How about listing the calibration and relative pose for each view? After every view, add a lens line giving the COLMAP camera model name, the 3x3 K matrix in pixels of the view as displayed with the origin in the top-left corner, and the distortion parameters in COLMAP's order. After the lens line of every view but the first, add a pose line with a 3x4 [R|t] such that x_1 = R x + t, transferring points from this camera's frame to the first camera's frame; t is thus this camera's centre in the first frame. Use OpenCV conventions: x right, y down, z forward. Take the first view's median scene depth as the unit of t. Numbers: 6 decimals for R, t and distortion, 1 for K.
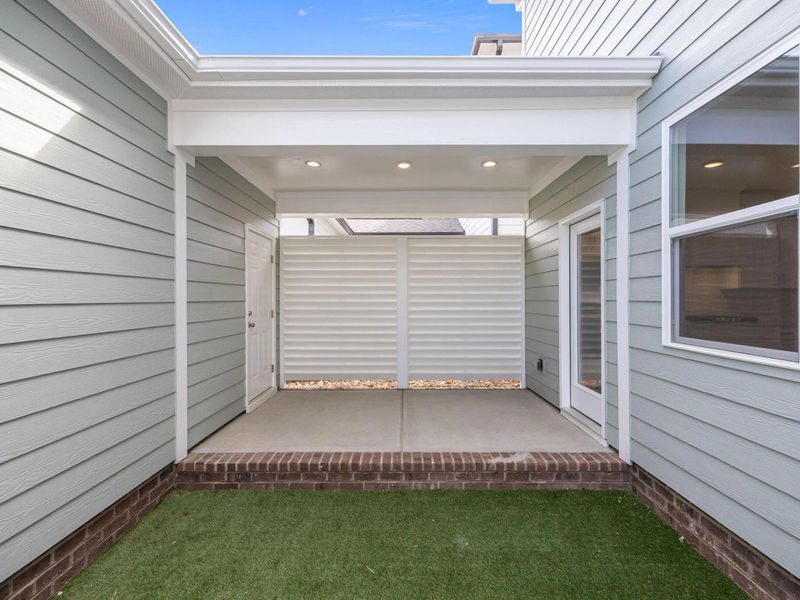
lens RADIAL K [[350.2, 0, 404.7], [0, 350.2, 299.8], [0, 0, 1]] dist [-0.000999, -0.001114]
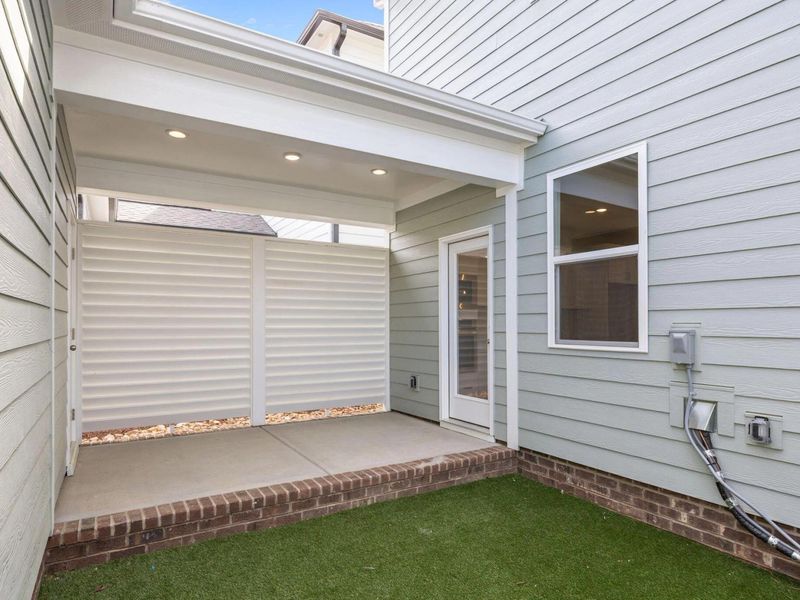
lens RADIAL K [[473.2, 0, 391.6], [0, 473.2, 320.4], [0, 0, 1]] dist [-0.022943, 0.000079]
pose [[0.857659, 0.005681, 0.514187, -0.546008], [-0.000047, 0.999940, -0.010969, 0.042911], [-0.514218, 0.009384, 0.857608, -0.162787]]
